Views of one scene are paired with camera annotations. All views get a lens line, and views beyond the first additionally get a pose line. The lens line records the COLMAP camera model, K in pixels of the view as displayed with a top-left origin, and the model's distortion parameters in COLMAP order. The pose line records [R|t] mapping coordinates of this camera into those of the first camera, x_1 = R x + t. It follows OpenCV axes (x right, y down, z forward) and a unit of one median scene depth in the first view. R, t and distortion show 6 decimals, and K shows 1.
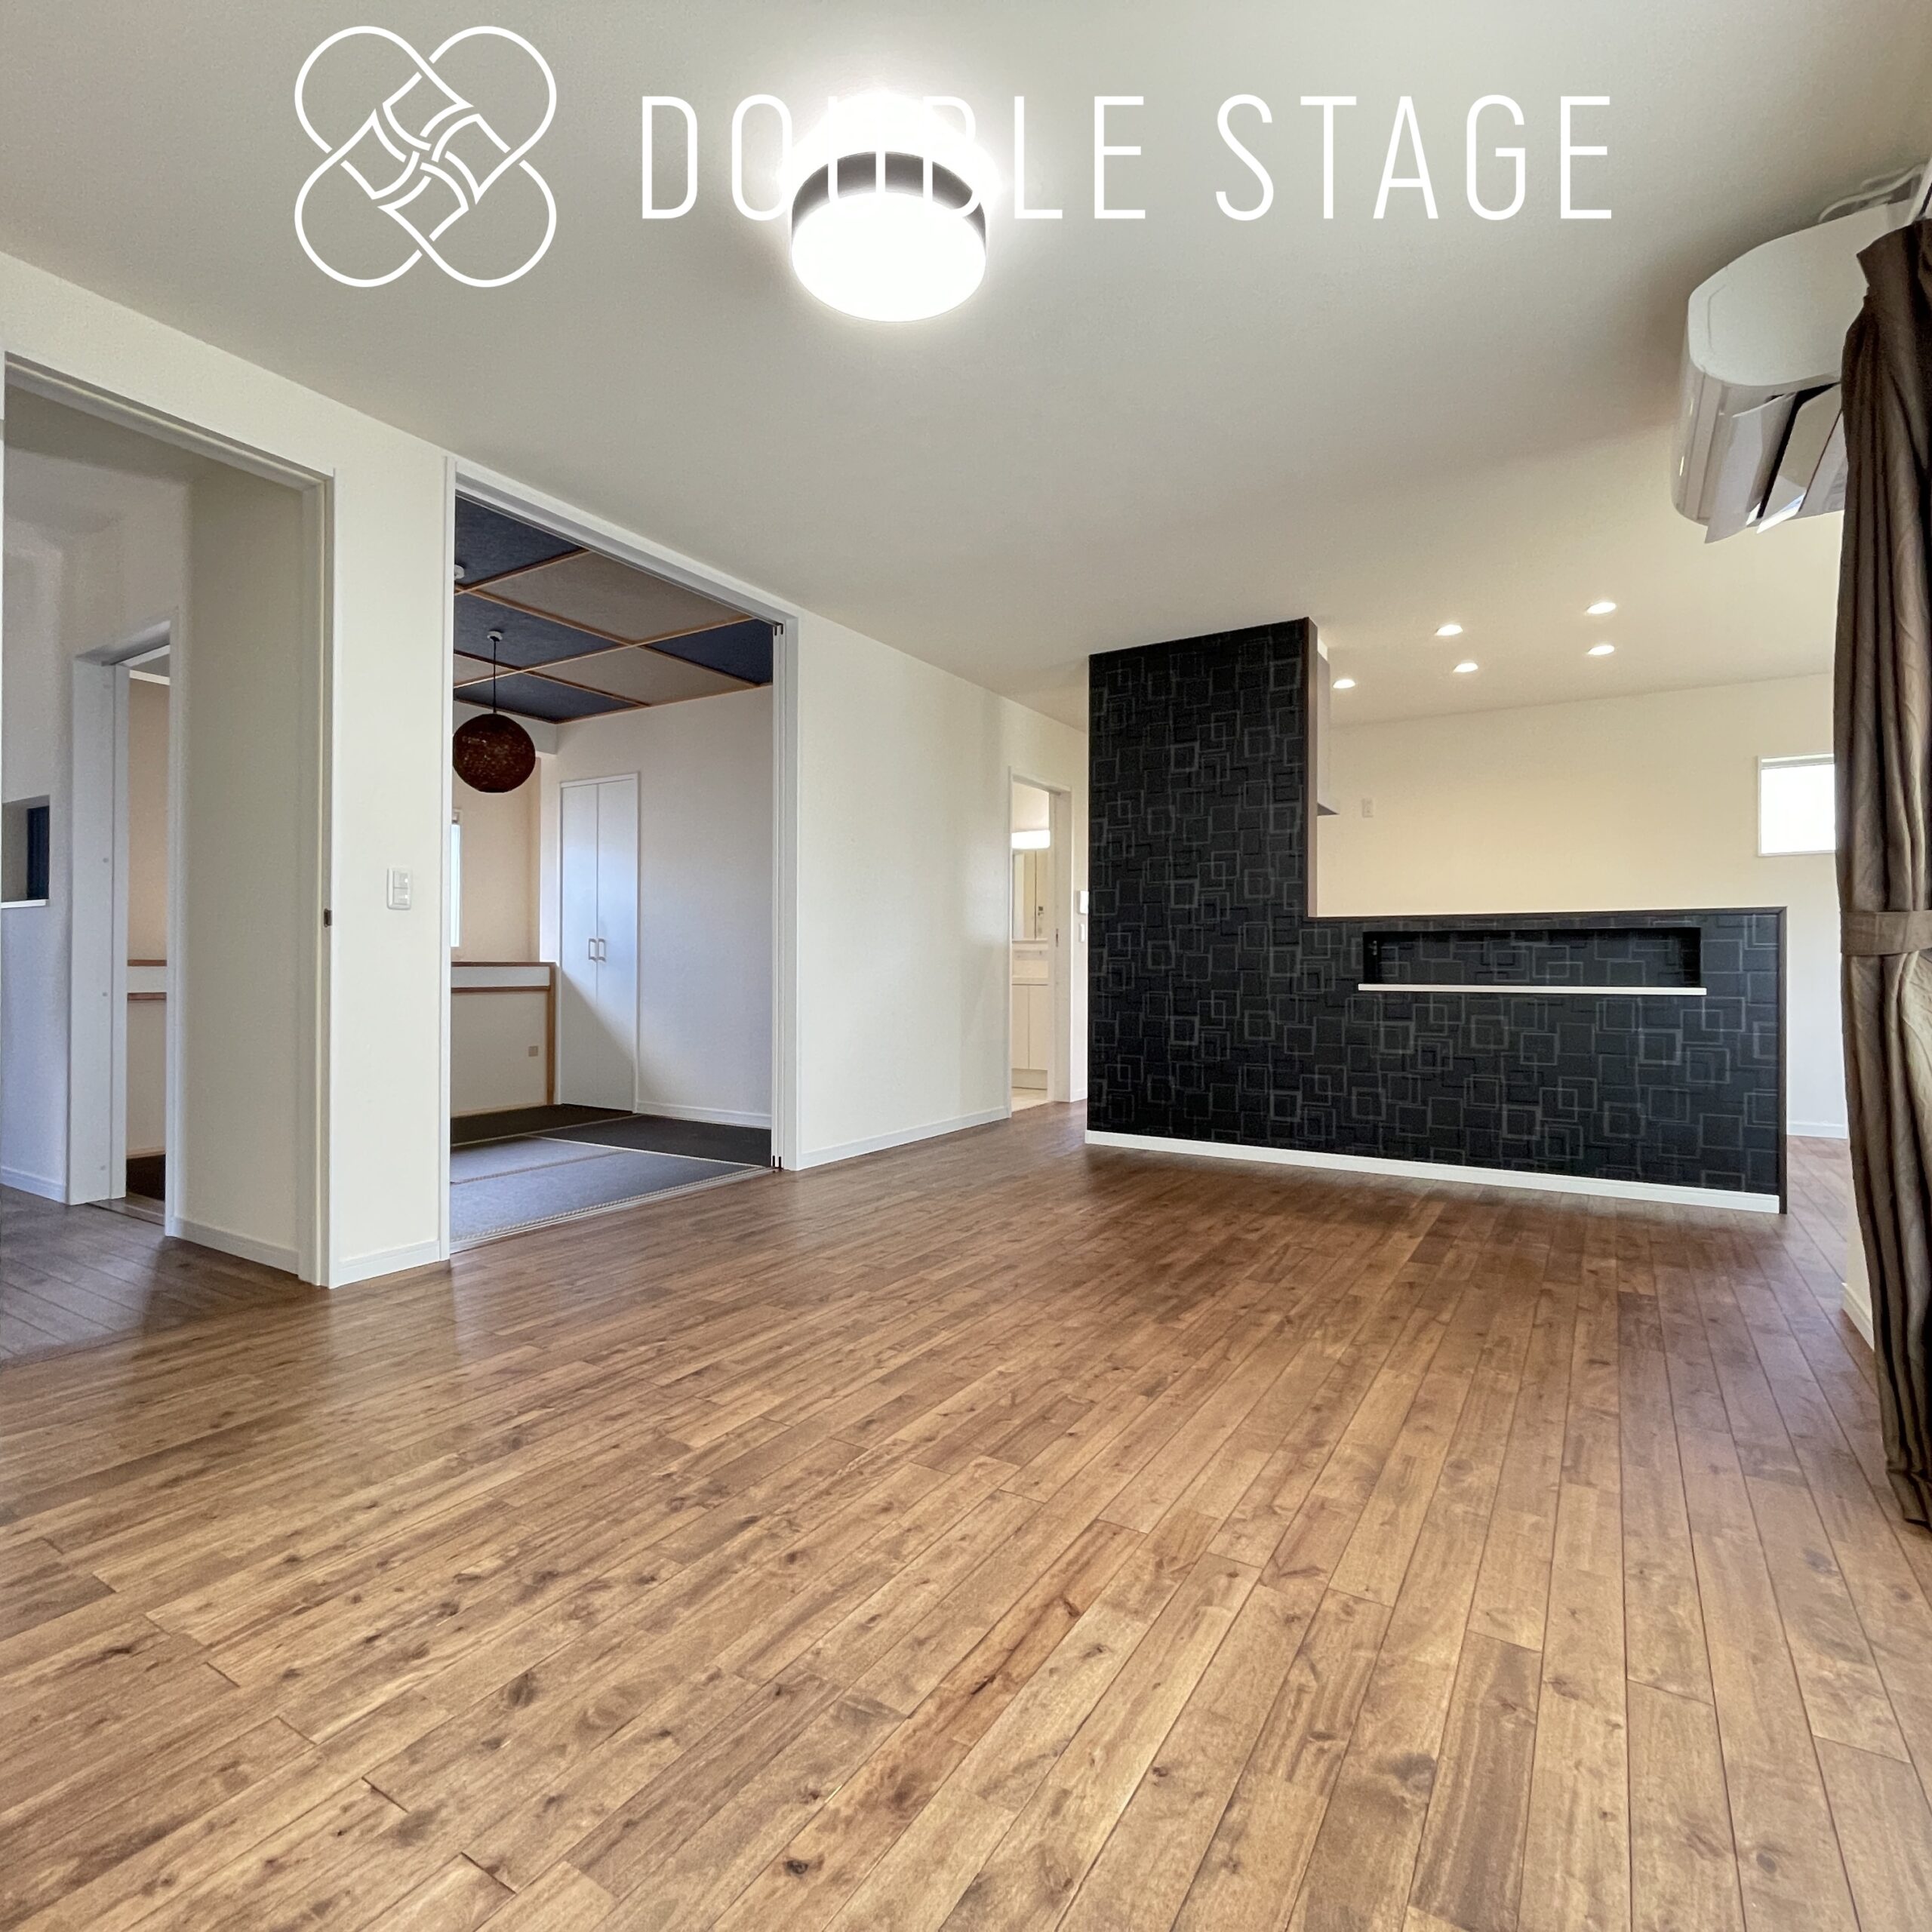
lens RADIAL K [[1046.1, 0, 966.0], [0, 1046.1, 966.0], [0, 0, 1]] dist [0.002594, 0.000312]
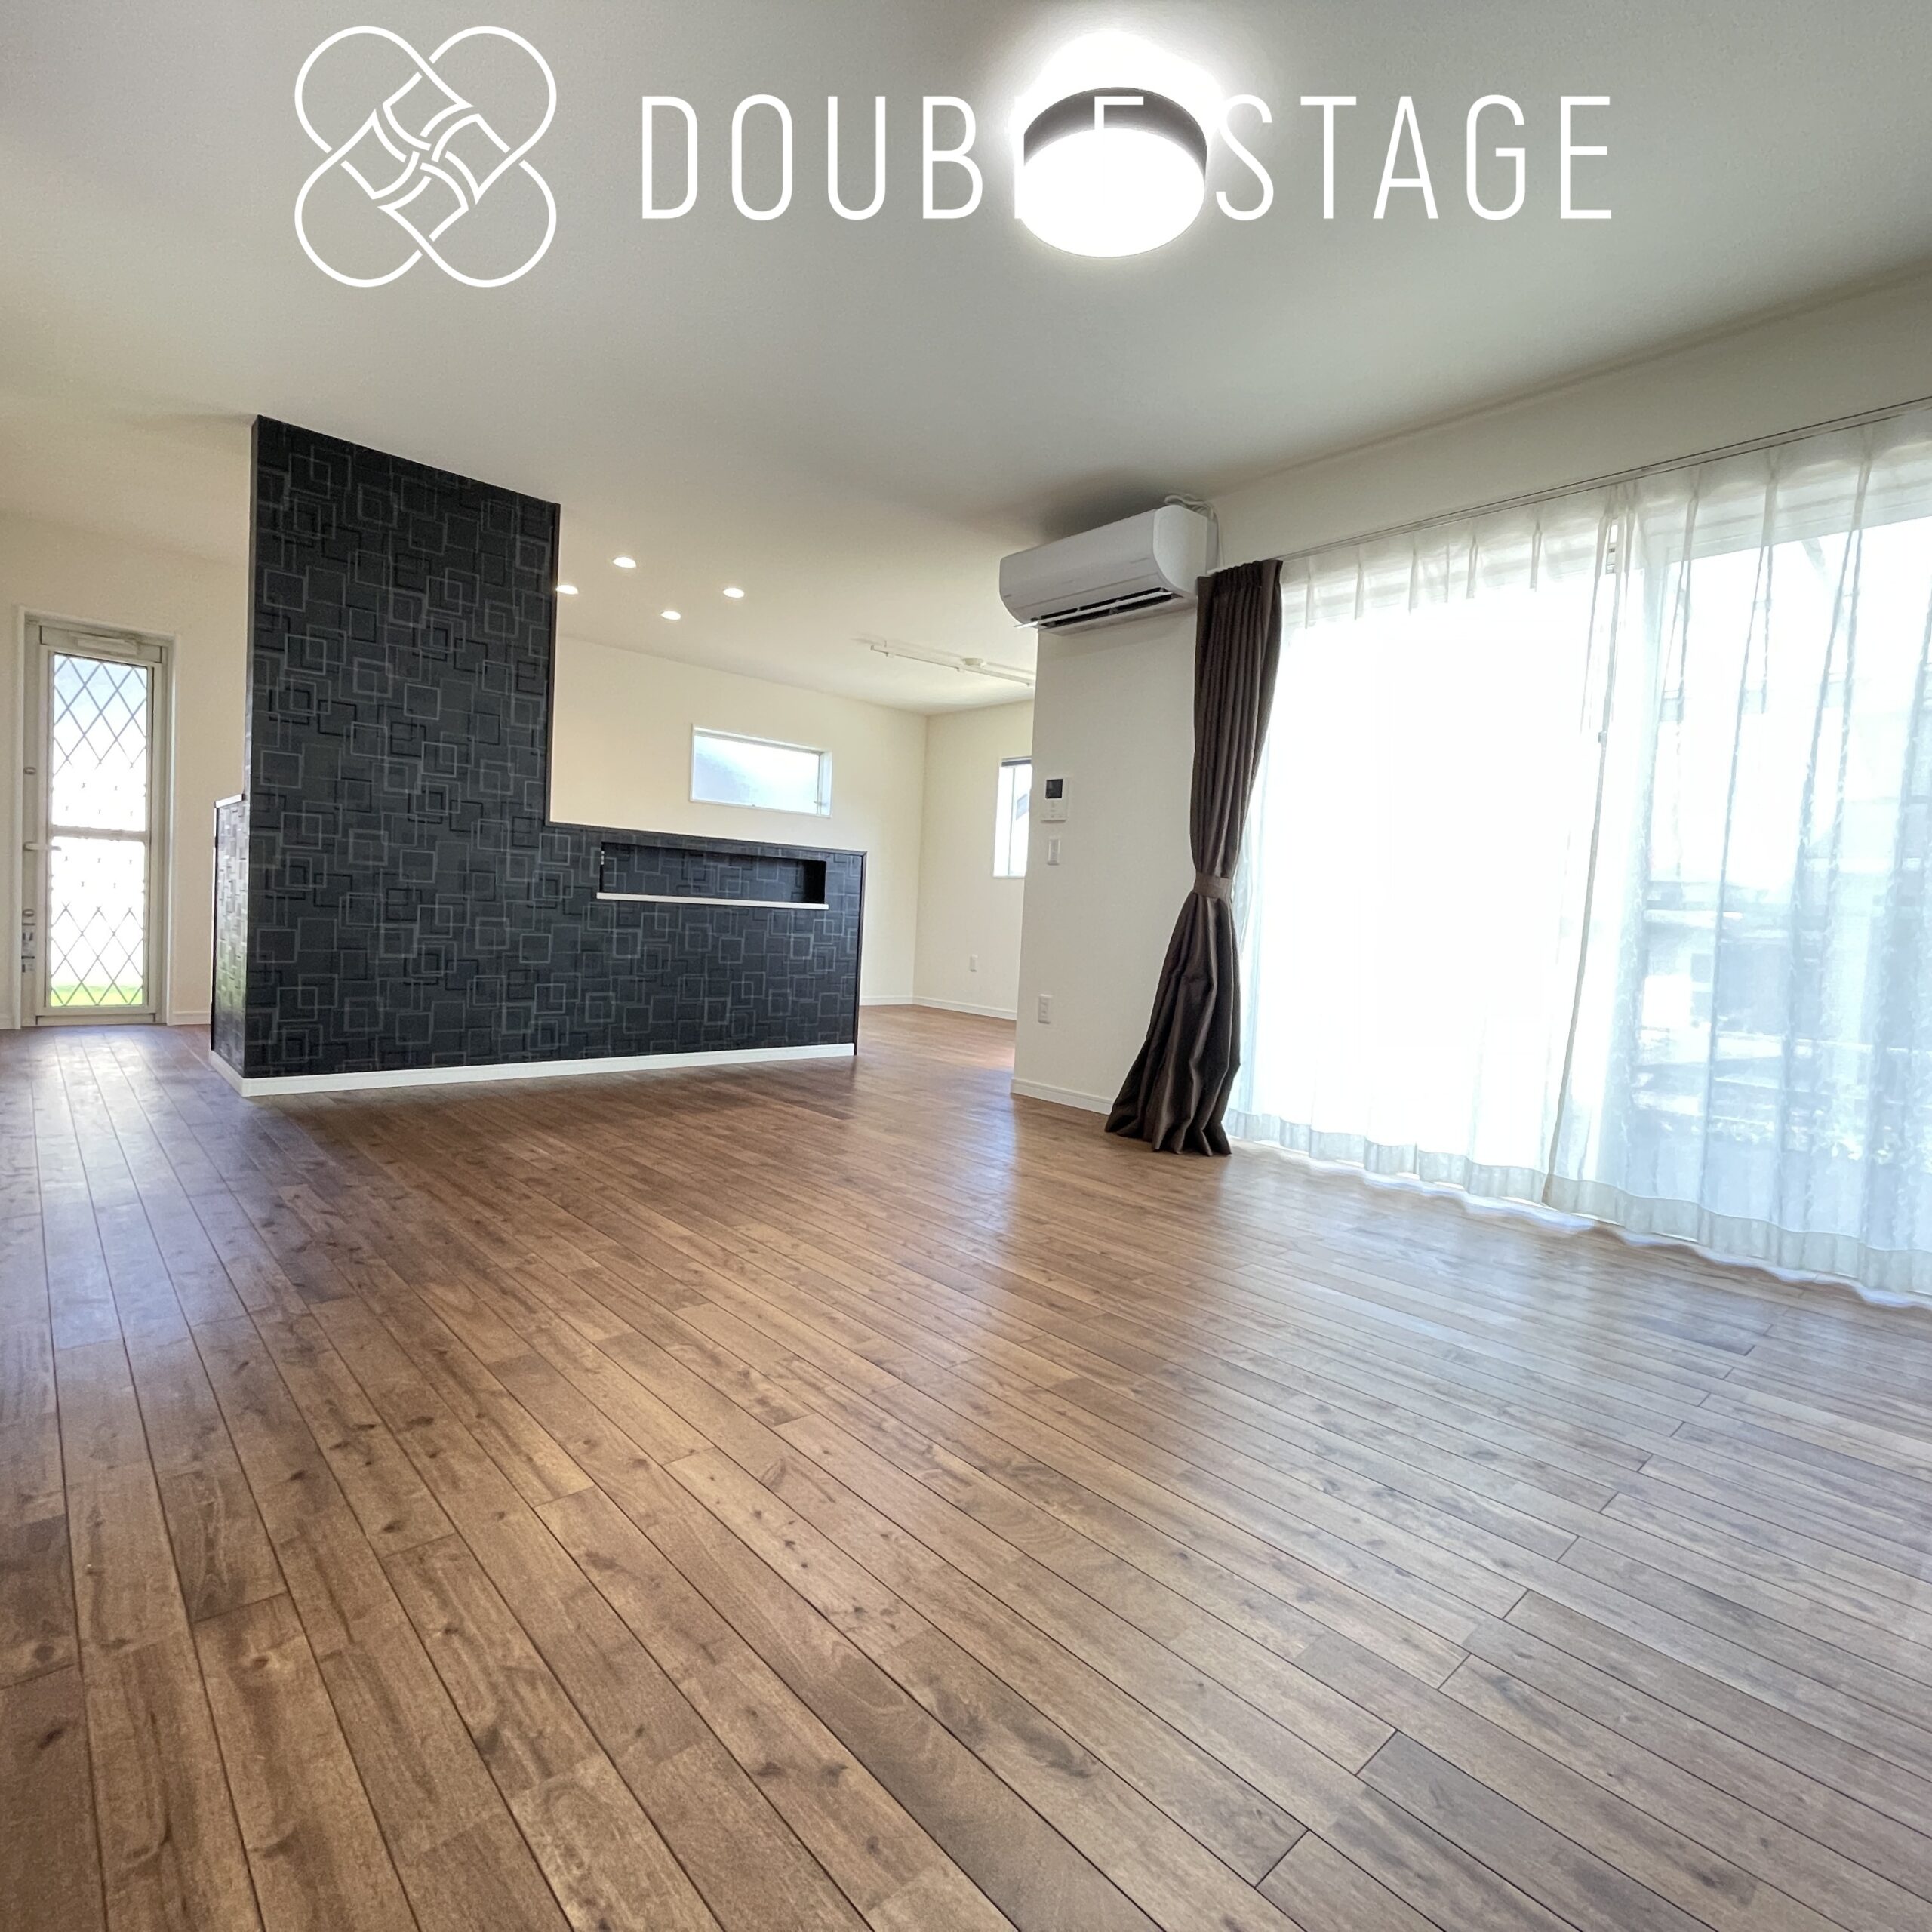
lens RADIAL K [[1046.1, 0, 966.0], [0, 1046.1, 966.0], [0, 0, 1]] dist [0.002594, 0.000312]
pose [[0.271583, -0.039260, 0.961614, -0.829499], [-0.049851, 0.997252, 0.054794, 0.023897], [-0.961123, -0.062819, 0.268880, 0.596270]]
